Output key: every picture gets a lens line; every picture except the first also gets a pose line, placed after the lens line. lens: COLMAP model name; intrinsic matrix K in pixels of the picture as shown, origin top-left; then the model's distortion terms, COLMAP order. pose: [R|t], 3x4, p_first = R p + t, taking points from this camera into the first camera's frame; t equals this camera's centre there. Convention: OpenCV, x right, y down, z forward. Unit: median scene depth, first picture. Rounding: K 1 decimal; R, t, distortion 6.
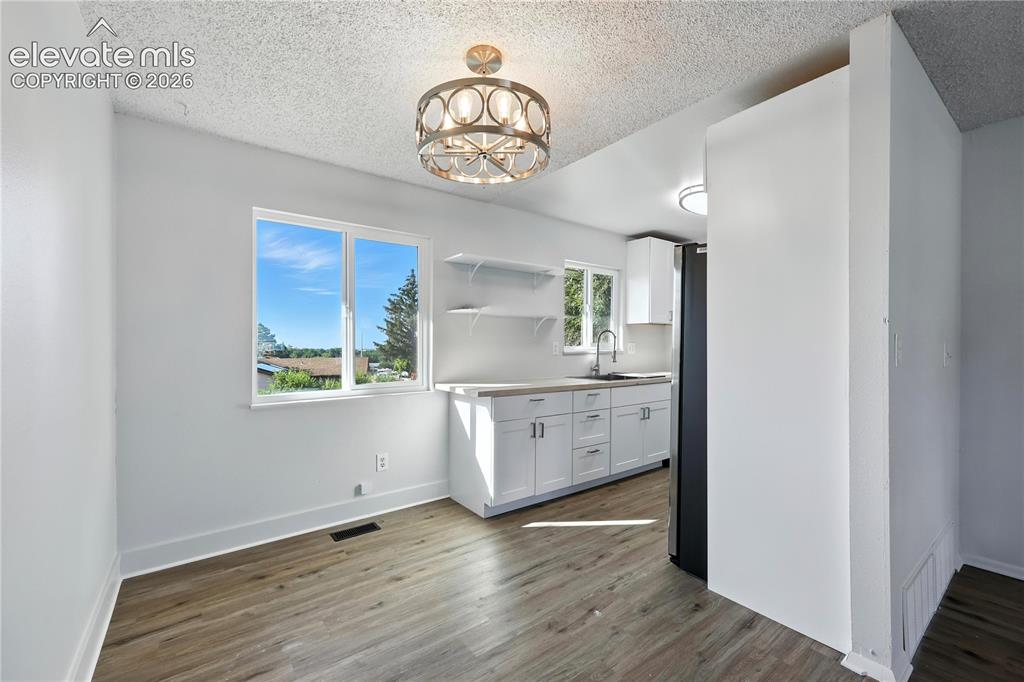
lens RADIAL K [[418.8, 0, 510.9], [0, 418.8, 342.3], [0, 0, 1]] dist [-0.001017, -0.000084]
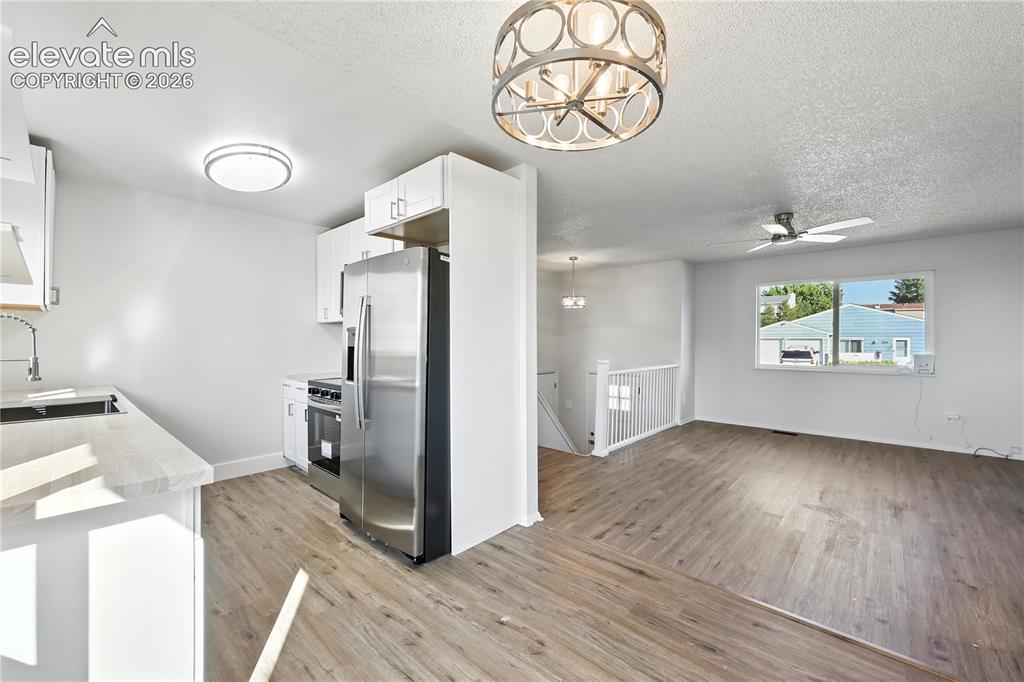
lens RADIAL K [[418.8, 0, 511.5], [0, 418.8, 341.1], [0, 0, 1]] dist [-0.001017, -0.000084]
pose [[-0.192437, -0.004618, 0.981299, -0.675021], [-0.002074, 0.999989, 0.004299, -0.007186], [-0.981307, -0.001208, -0.192444, 1.051158]]
